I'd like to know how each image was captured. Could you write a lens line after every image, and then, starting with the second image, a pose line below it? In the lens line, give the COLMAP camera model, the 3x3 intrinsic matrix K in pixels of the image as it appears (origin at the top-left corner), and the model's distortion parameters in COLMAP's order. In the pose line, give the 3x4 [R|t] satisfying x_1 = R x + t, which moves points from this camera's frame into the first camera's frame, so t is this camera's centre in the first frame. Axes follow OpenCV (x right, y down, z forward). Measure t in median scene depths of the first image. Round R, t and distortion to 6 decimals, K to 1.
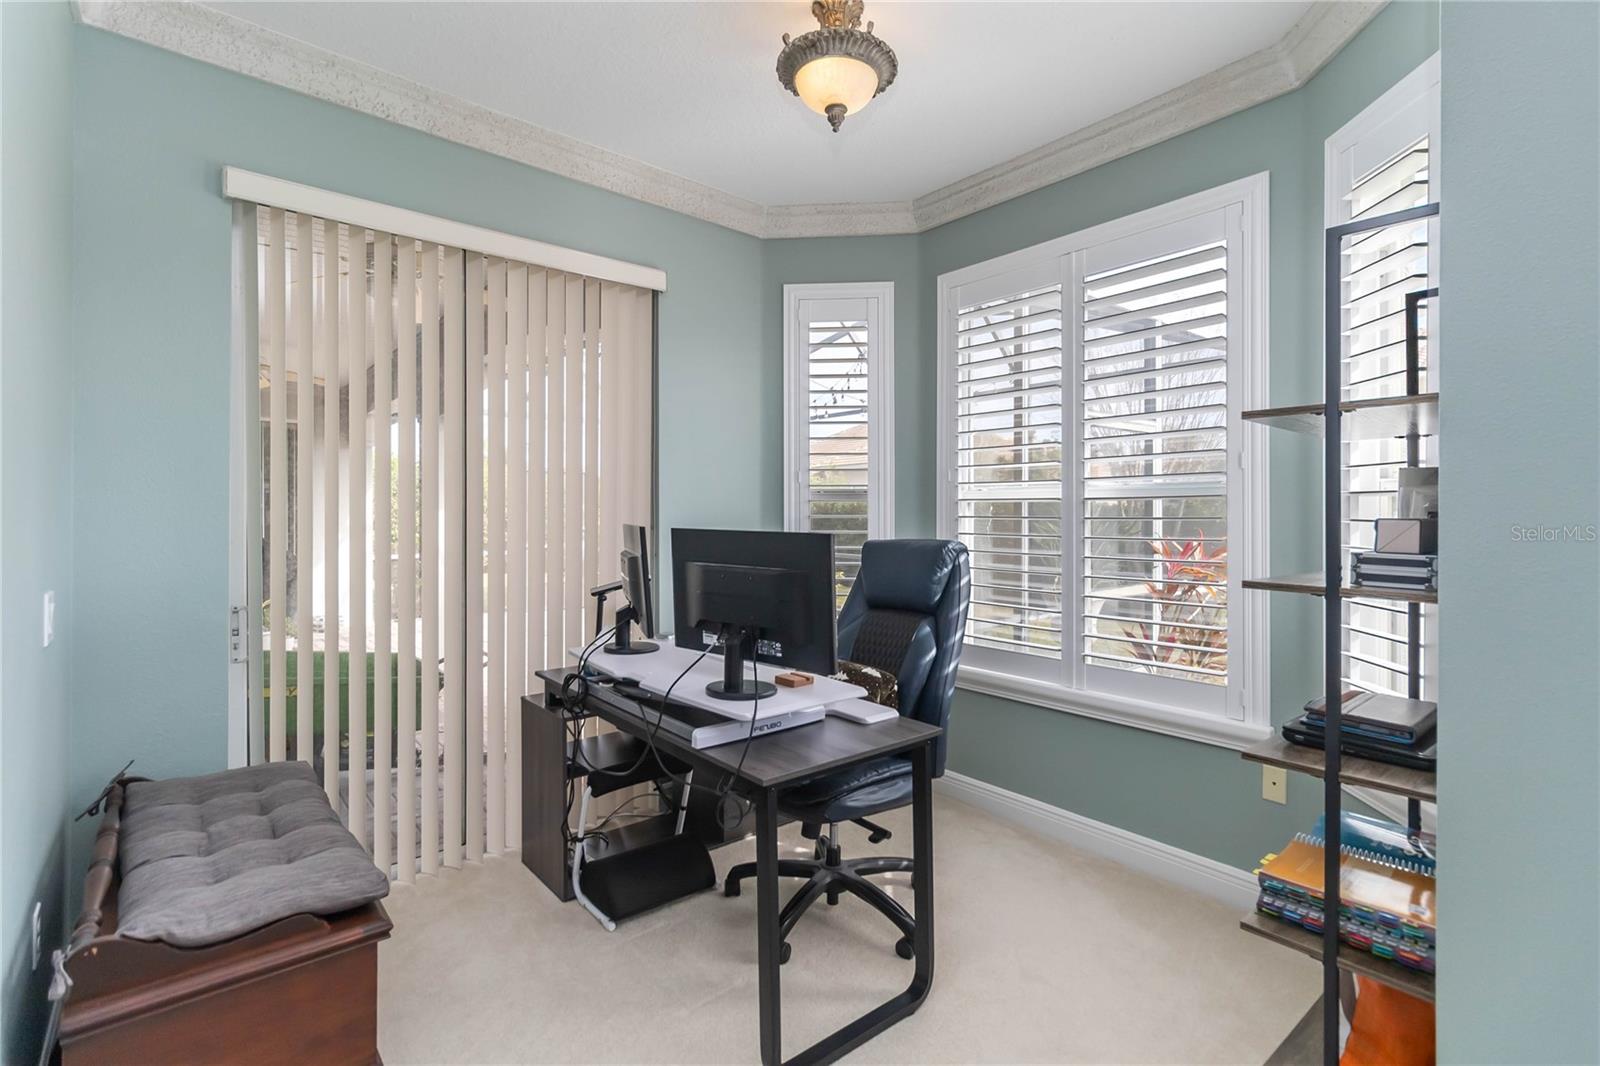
lens RADIAL K [[746.1, 0, 807.5], [0, 746.1, 506.8], [0, 0, 1]] dist [0.004364, 0.000102]
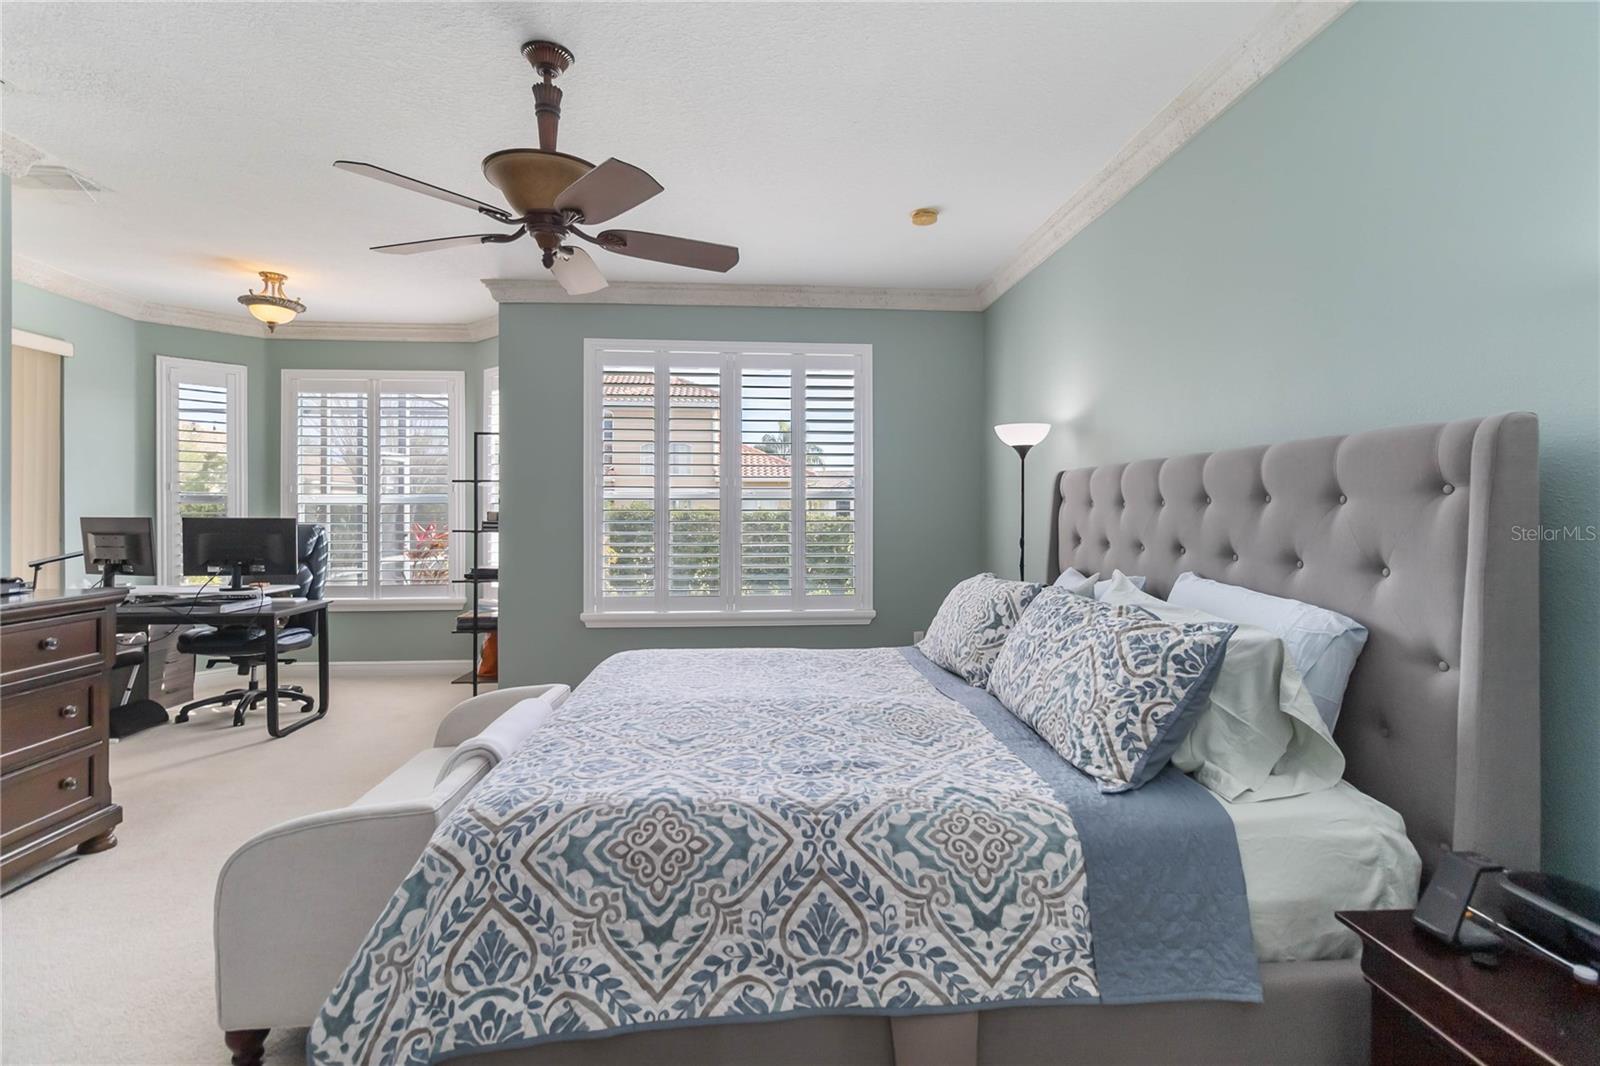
lens RADIAL K [[746.1, 0, 801.8], [0, 746.1, 522.4], [0, 0, 1]] dist [0.004364, 0.000102]
pose [[0.577529, -0.009456, 0.816315, -0.618305], [-0.007499, 0.999829, 0.016887, -0.003478], [-0.816335, -0.015875, 0.577360, -1.095890]]
